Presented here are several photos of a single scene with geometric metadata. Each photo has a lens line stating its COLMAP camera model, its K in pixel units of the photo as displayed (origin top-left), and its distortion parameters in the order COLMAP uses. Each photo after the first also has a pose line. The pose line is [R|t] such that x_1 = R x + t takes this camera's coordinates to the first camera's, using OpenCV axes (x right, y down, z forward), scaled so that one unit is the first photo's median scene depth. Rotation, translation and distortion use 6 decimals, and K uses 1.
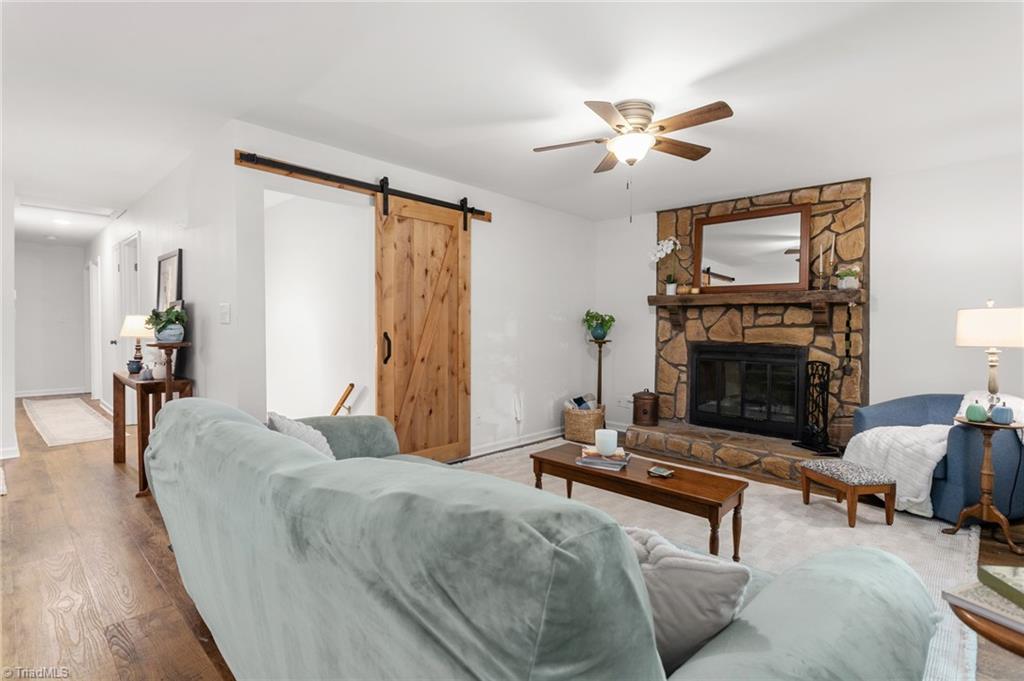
lens RADIAL K [[497.6, 0, 513.8], [0, 497.6, 326.2], [0, 0, 1]] dist [0.008827, 0.000989]
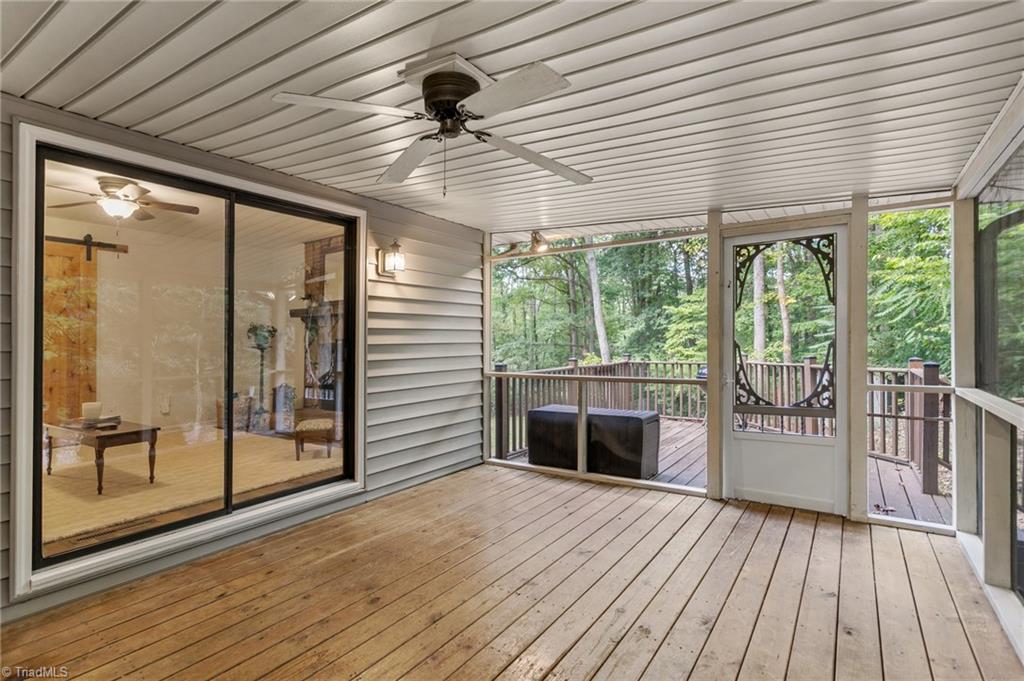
lens RADIAL K [[504.3, 0, 512.8], [0, 504.3, 342.5], [0, 0, 1]] dist [-0.000554, -0.000267]
pose [[0.987583, -0.030156, 0.154177, 0.745457], [0.031437, 0.999488, -0.005875, 0.052760], [-0.153921, 0.010648, 0.988026, -0.403641]]
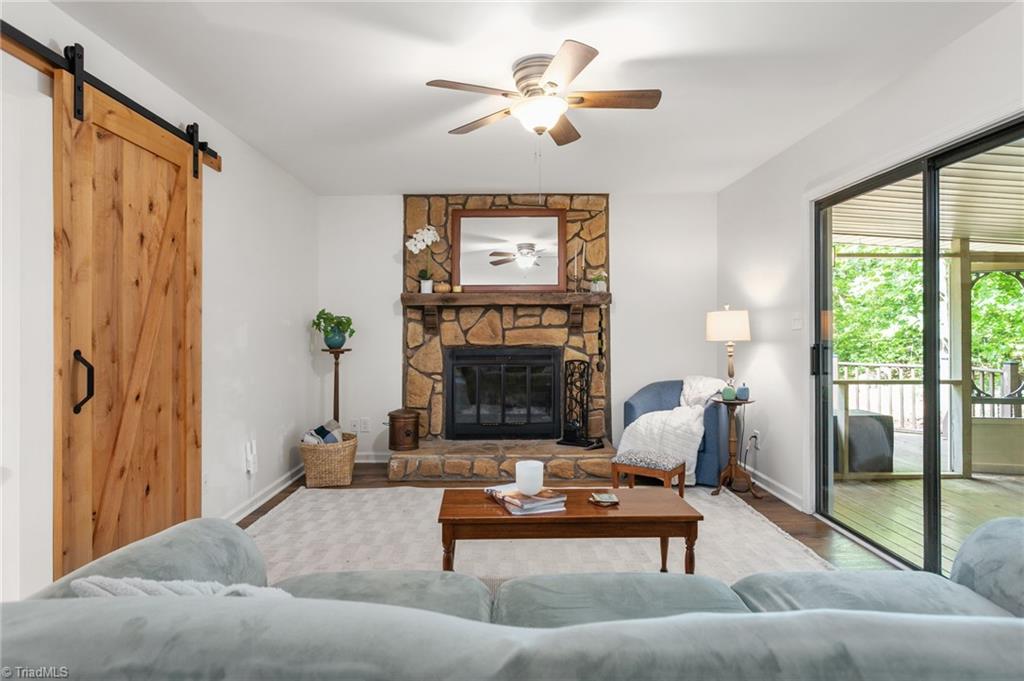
lens RADIAL K [[548.4, 0, 505.1], [0, 548.4, 316.8], [0, 0, 1]] dist [-0.001784, 0.000764]
pose [[0.719616, -0.001337, 0.694371, -0.289487], [0.016999, 0.999732, -0.015692, -0.005226], [-0.694164, 0.023096, 0.719446, 0.261326]]
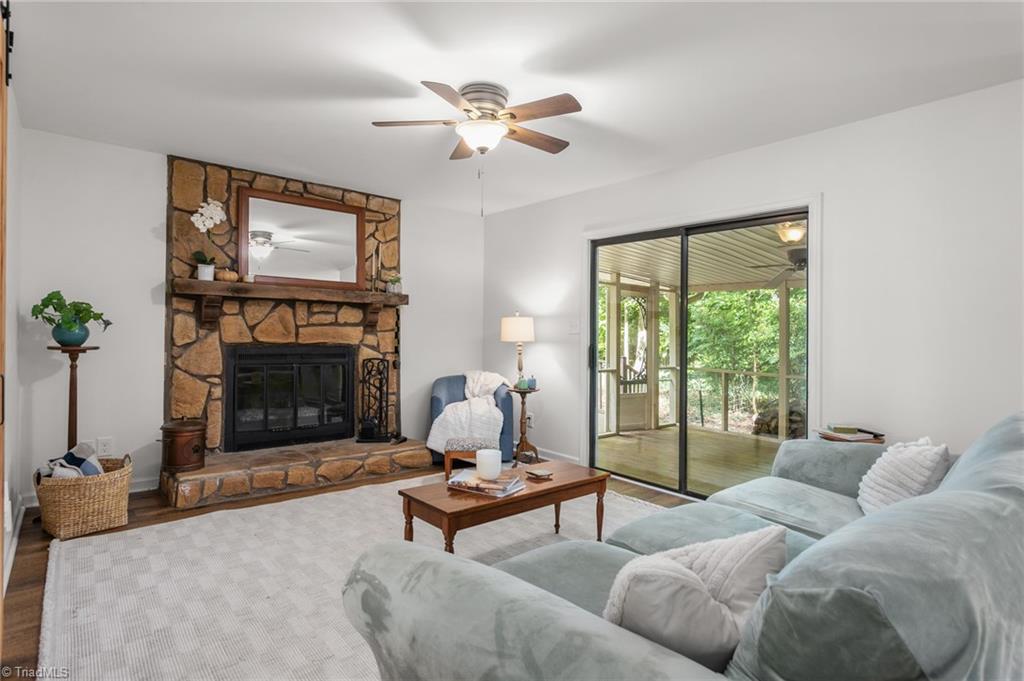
lens RADIAL K [[531.9, 0, 522.3], [0, 531.9, 316.2], [0, 0, 1]] dist [-0.000675, 0.000278]
pose [[0.103947, 0.017030, 0.994437, -0.474736], [-0.018208, 0.999718, -0.015217, -0.008487], [-0.994416, -0.016525, 0.104228, 0.545086]]
